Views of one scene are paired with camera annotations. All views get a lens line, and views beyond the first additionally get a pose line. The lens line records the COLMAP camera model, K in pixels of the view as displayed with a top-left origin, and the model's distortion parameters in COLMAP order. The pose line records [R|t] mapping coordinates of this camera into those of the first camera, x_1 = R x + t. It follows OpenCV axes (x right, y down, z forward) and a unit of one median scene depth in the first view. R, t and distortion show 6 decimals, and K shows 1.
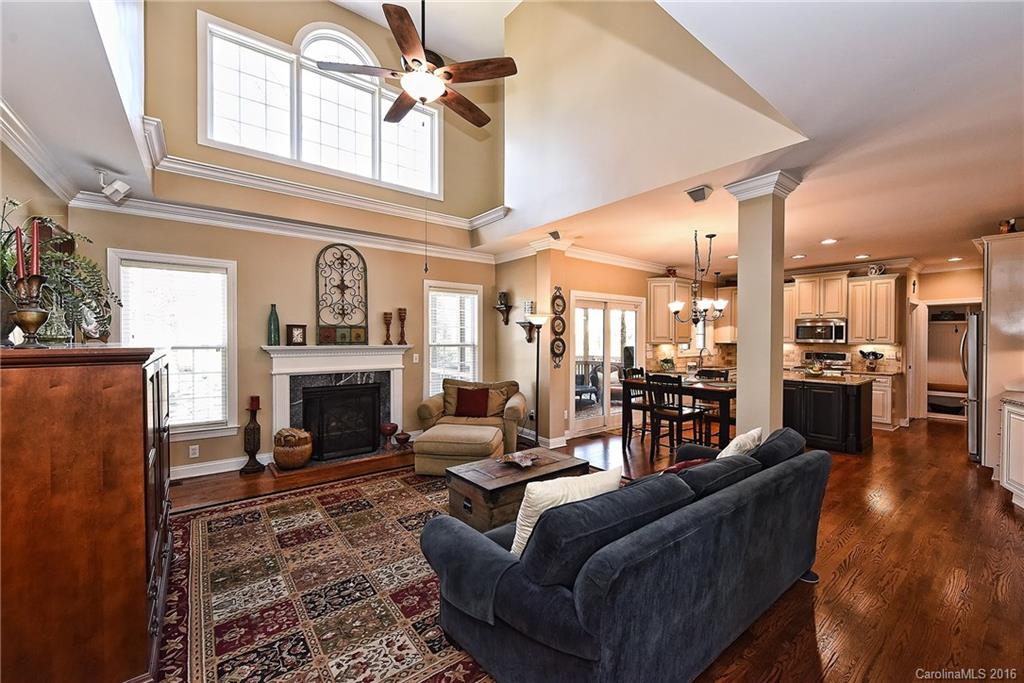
lens RADIAL K [[405.3, 0, 514.7], [0, 405.3, 341.6], [0, 0, 1]] dist [0.015235, -0.008943]
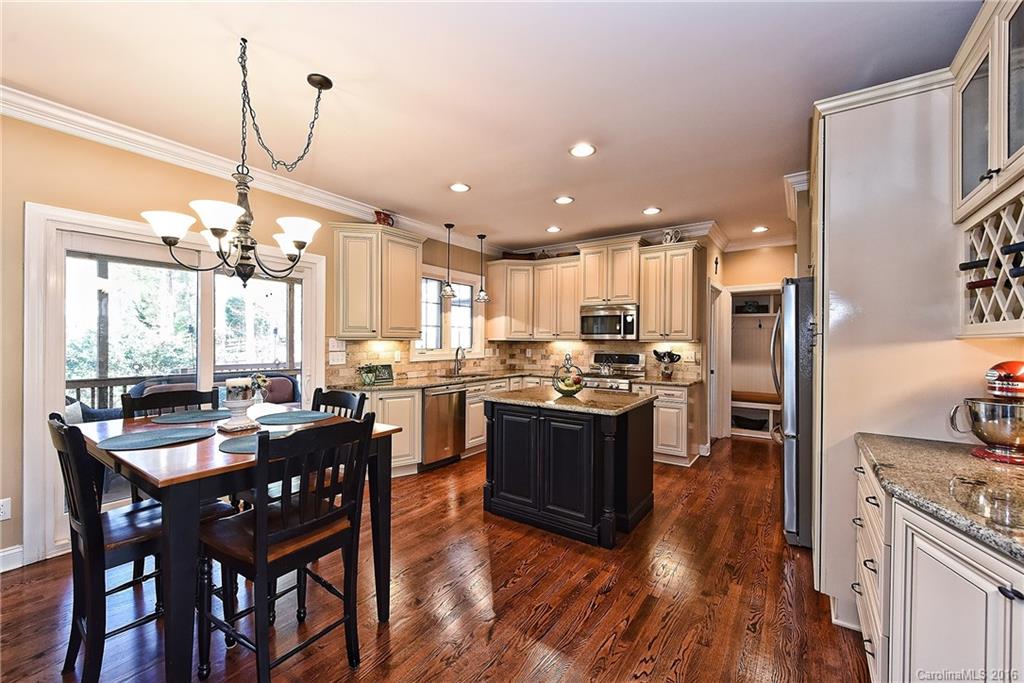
lens RADIAL K [[405.3, 0, 514.7], [0, 405.3, 341.6], [0, 0, 1]] dist [0.015235, -0.008943]
pose [[0.958088, 0.004917, 0.286431, 0.407553], [-0.002982, 0.999970, -0.007191, 0.012472], [-0.286458, 0.006035, 0.958074, 0.387295]]
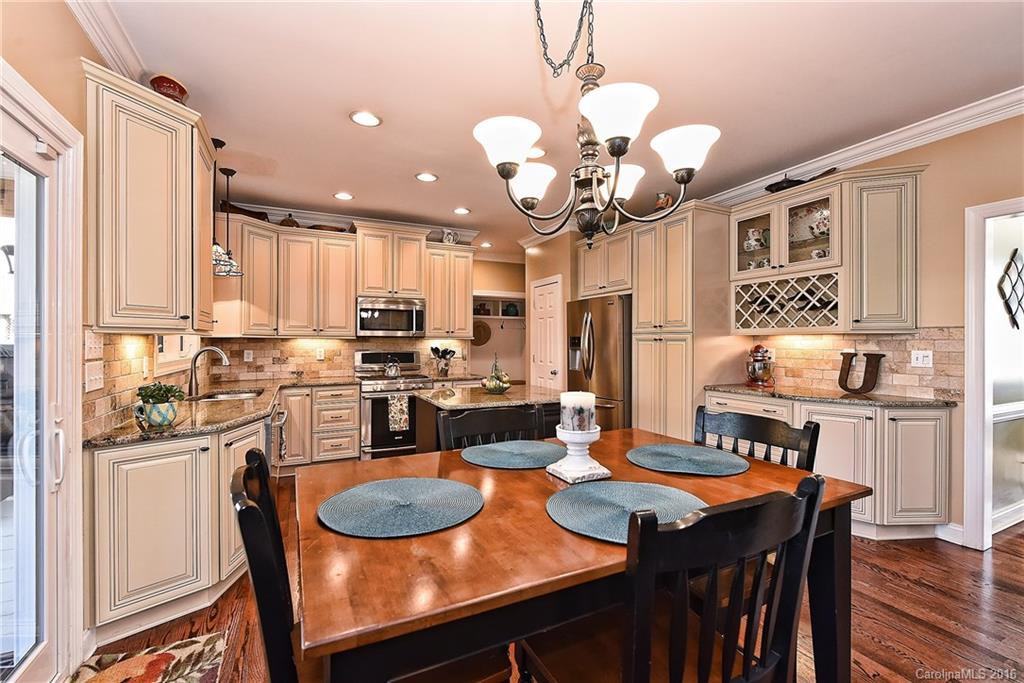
lens RADIAL K [[443.5, 0, 525.0], [0, 443.5, 342.2], [0, 0, 1]] dist [-0.001265, -0.000095]
pose [[0.195557, -0.001340, 0.980692, 0.119536], [0.009537, 0.999954, -0.000536, 0.014607], [-0.980646, 0.009458, 0.195560, 0.691417]]
